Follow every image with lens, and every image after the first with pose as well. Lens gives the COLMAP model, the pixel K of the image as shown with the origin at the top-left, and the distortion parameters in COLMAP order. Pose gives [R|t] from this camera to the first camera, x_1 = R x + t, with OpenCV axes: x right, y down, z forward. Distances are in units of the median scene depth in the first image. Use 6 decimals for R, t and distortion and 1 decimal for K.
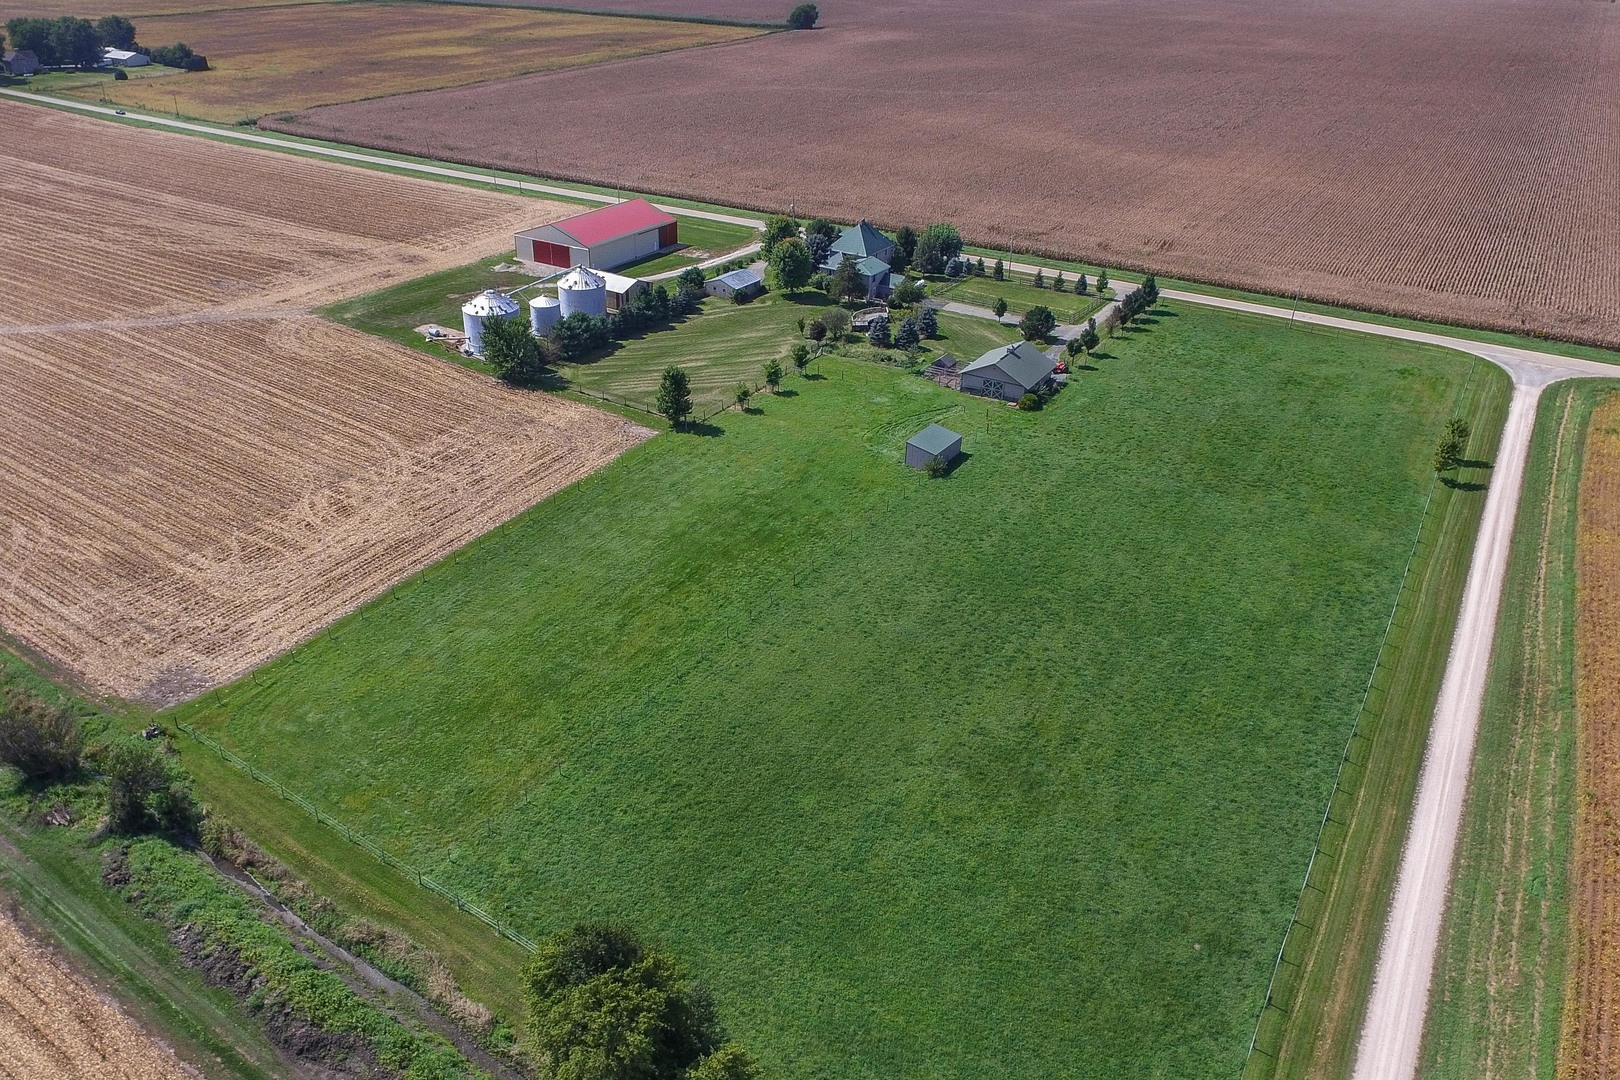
lens RADIAL K [[1114.3, 0, 743.4], [0, 1114.3, 539.4], [0, 0, 1]] dist [0.000323, -0.000207]
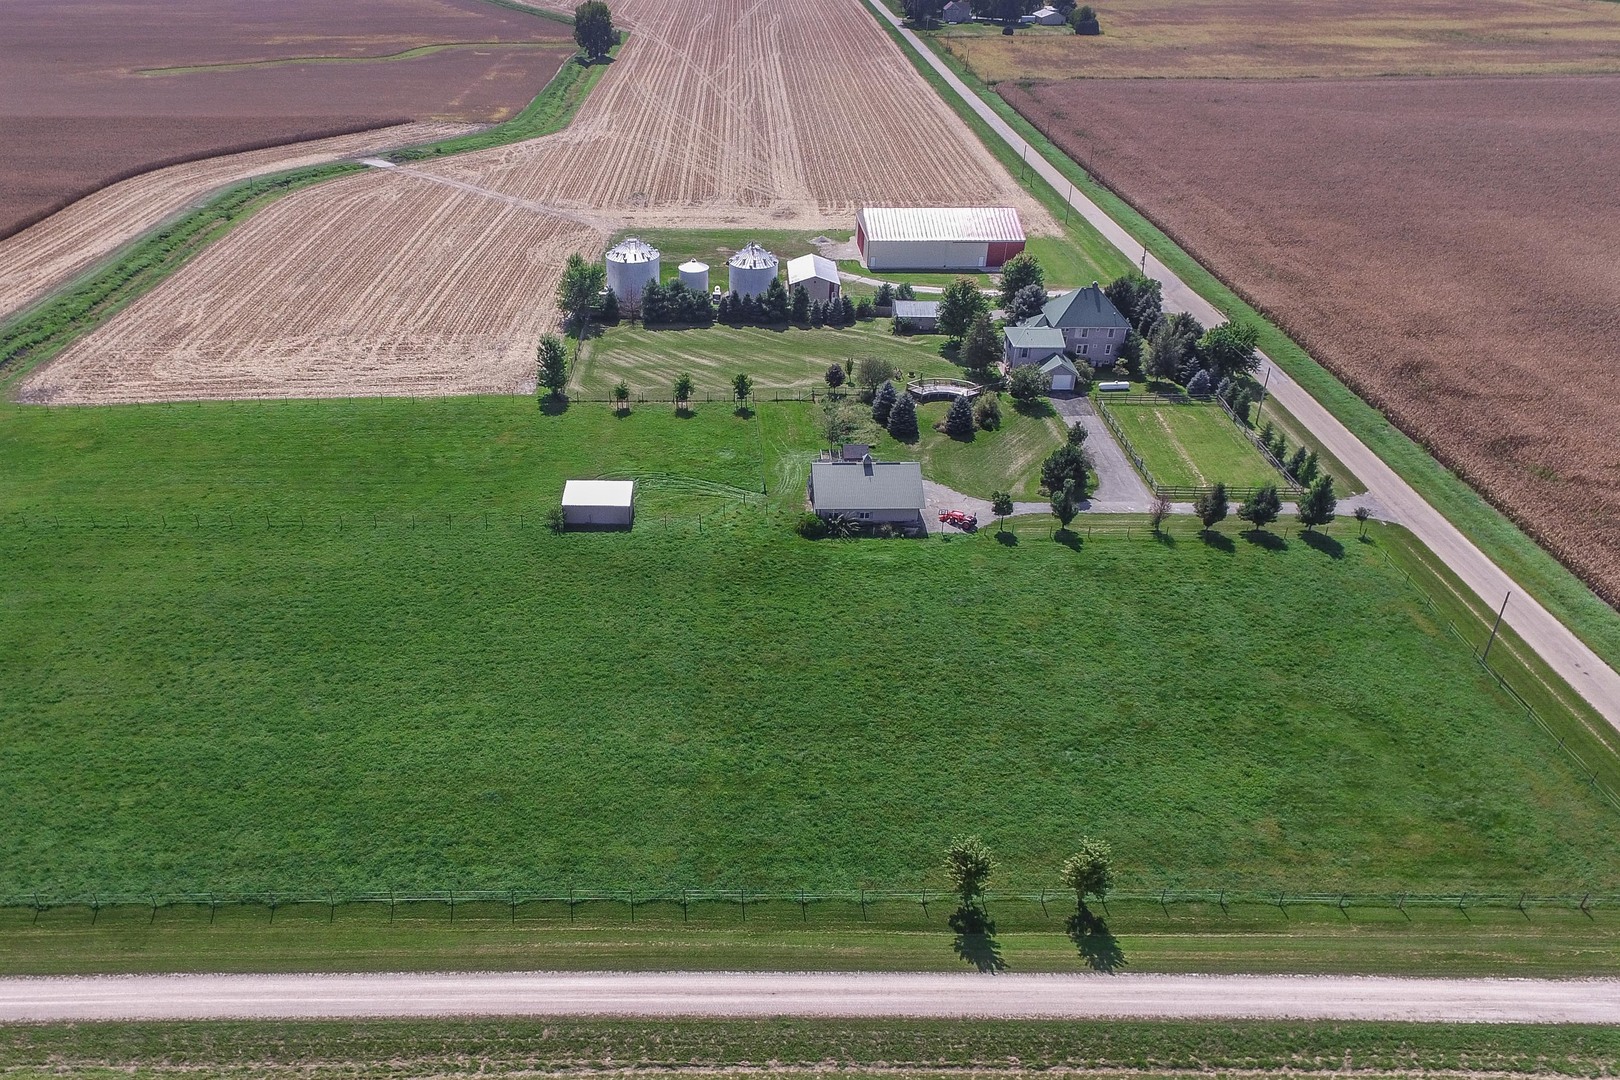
lens RADIAL K [[1114.3, 0, 743.4], [0, 1114.3, 539.4], [0, 0, 1]] dist [0.000323, -0.000207]
pose [[0.568346, 0.416822, -0.709396, 0.619040], [-0.401677, 0.893020, 0.202904, -0.200203], [0.718080, 0.169628, 0.674972, 0.364866]]
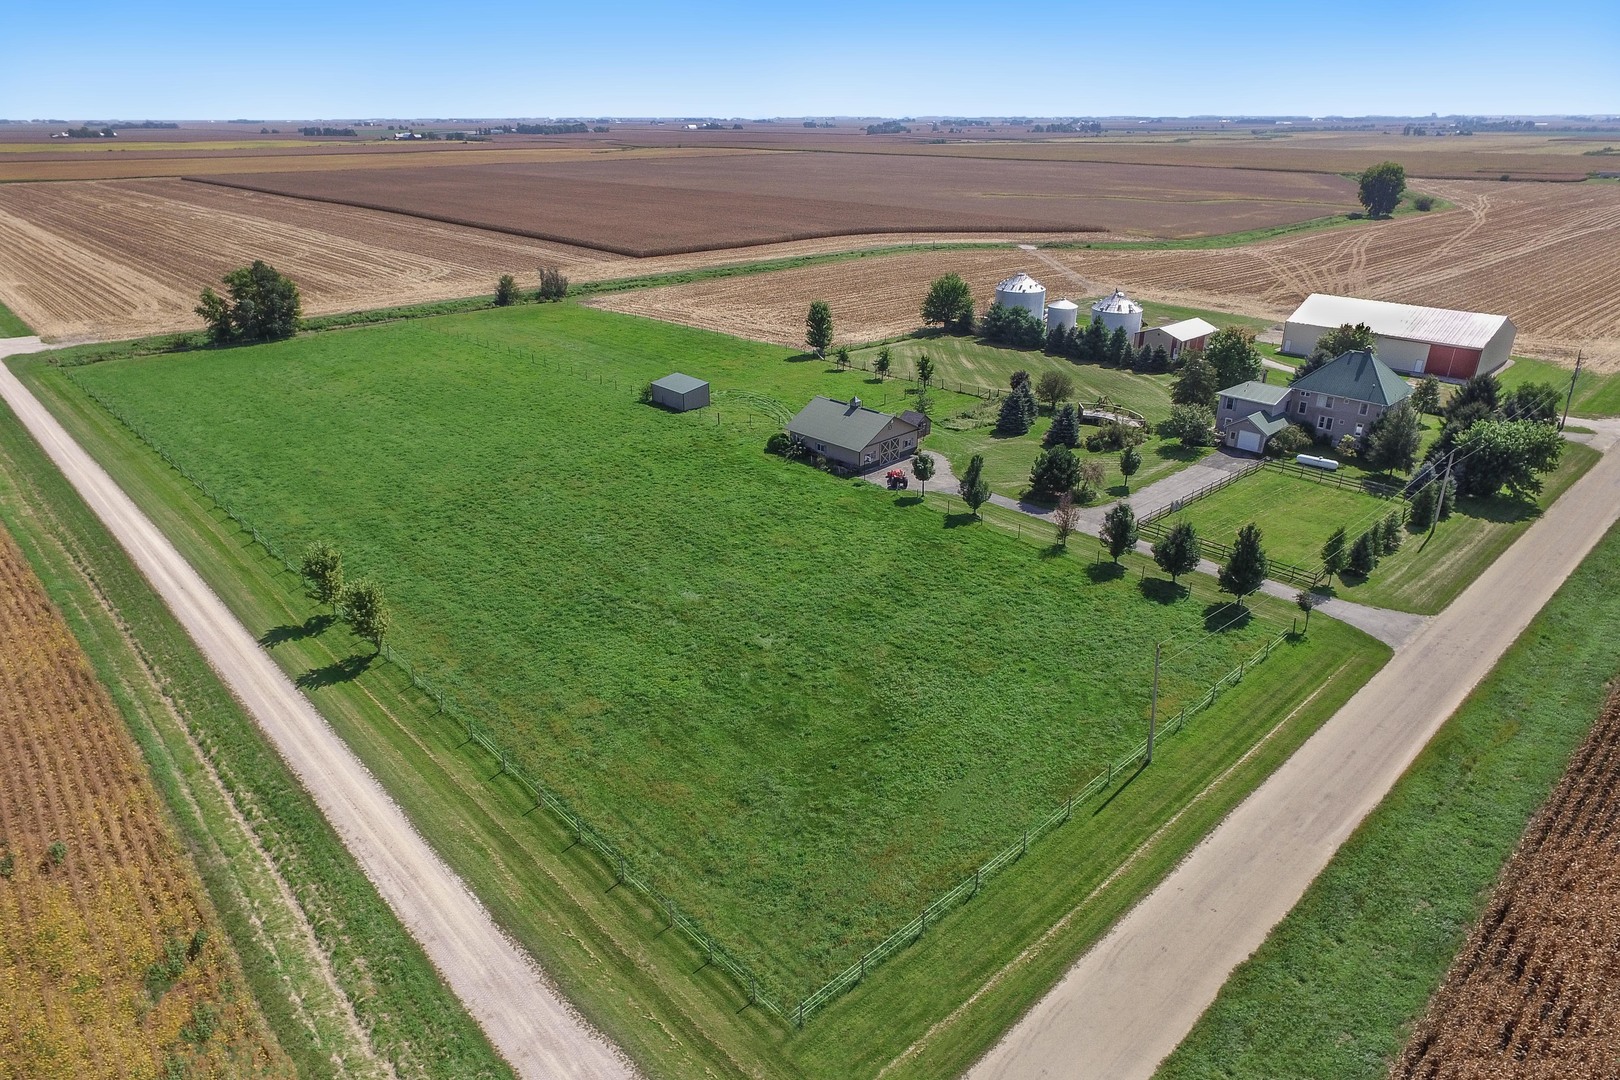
lens RADIAL K [[1002.9, 0, 838.4], [0, 1002.9, 537.5], [0, 0, 1]] dist [0.001181, 0.000102]
pose [[-0.194980, 0.372984, -0.907120, 0.737050], [-0.487897, 0.765437, 0.419598, -0.313832], [0.850847, 0.524394, 0.032733, 0.839853]]
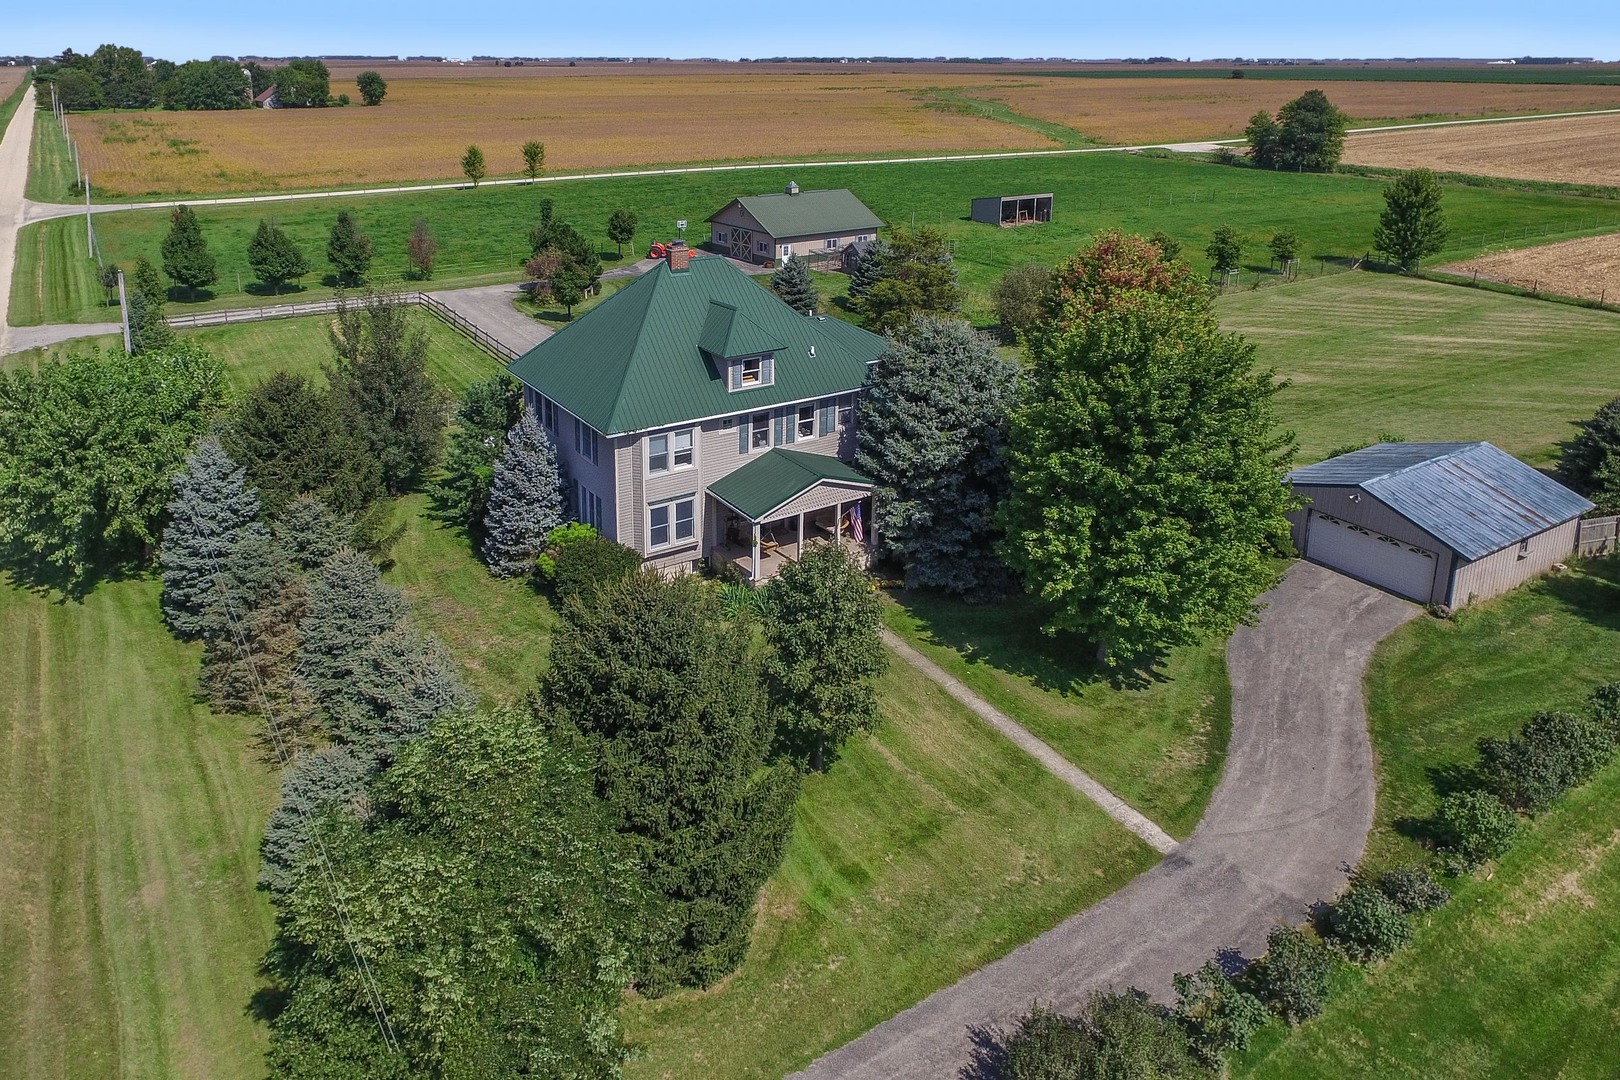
lens RADIAL K [[1050.5, 0, 707.2], [0, 1050.5, 402.2], [0, 0, 1]] dist [-0.003475, 0.004475]
pose [[-0.905290, -0.130750, 0.404172, 0.032557], [0.211898, 0.685631, 0.696426, -0.409690], [-0.368170, 0.716111, -0.592989, 1.184495]]
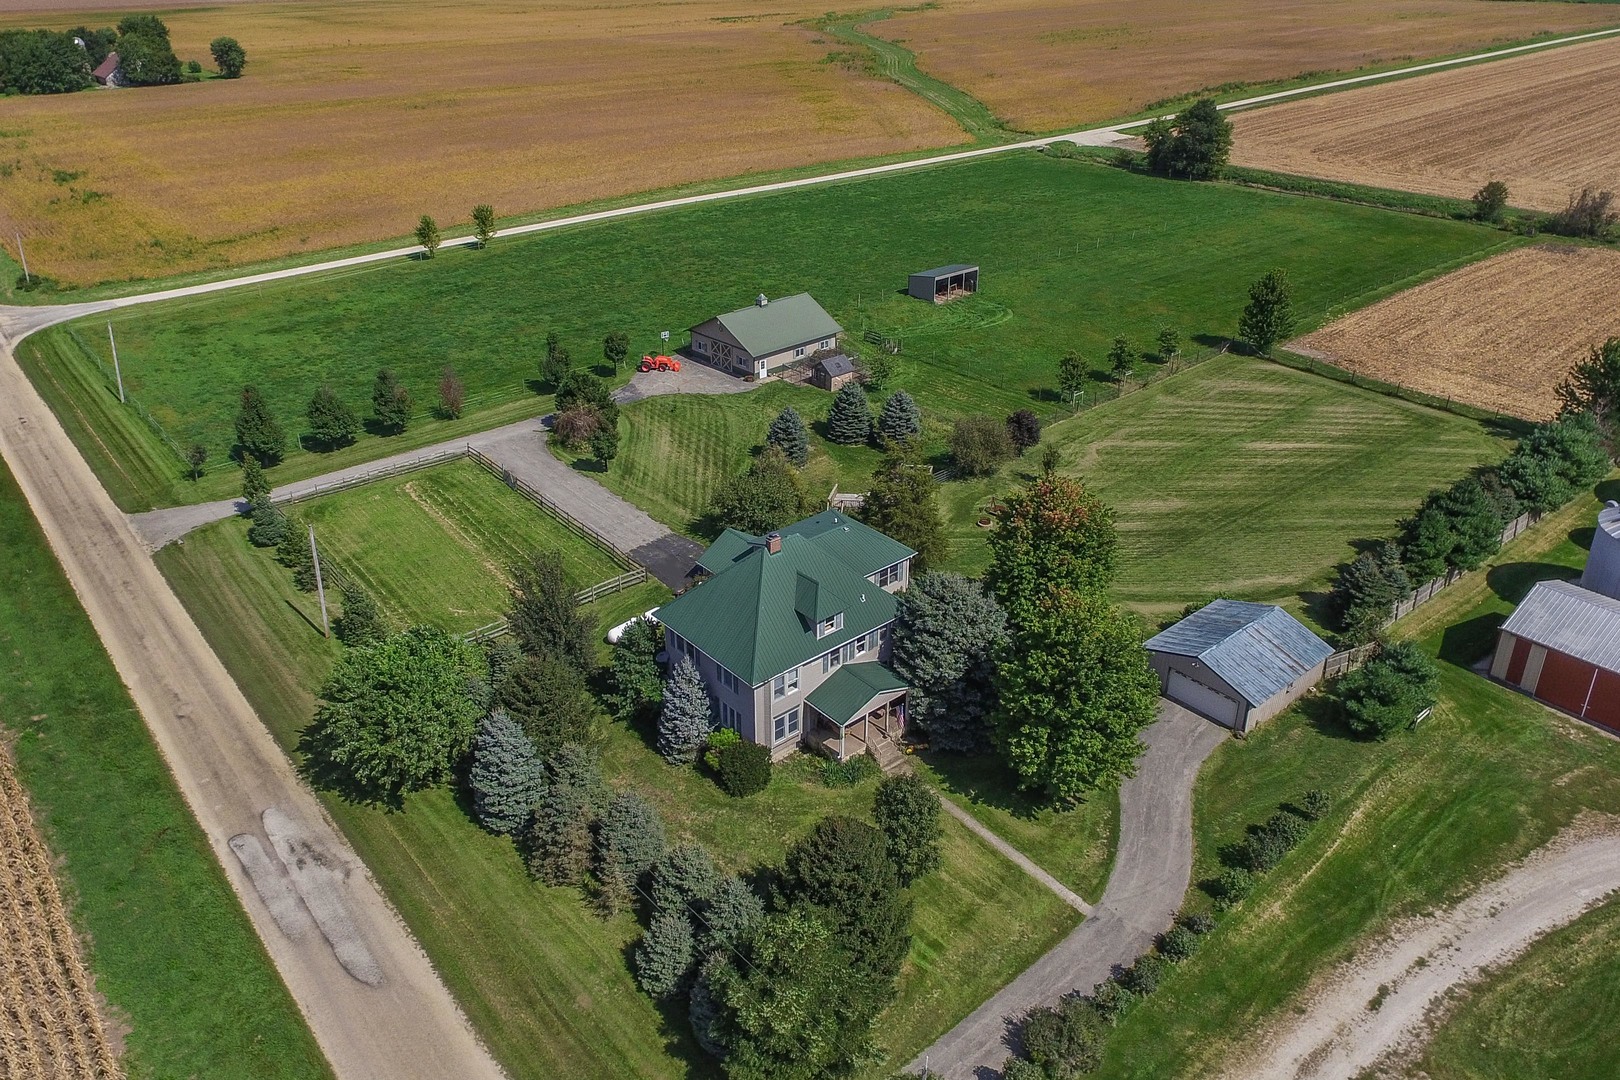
lens RADIAL K [[1114.3, 0, 743.4], [0, 1114.3, 539.4], [0, 0, 1]] dist [0.000323, -0.000207]
pose [[-0.957295, -0.137721, 0.254204, 0.049015], [0.145456, 0.530446, 0.835146, -0.546372], [-0.249859, 0.836457, -0.487761, 1.201876]]
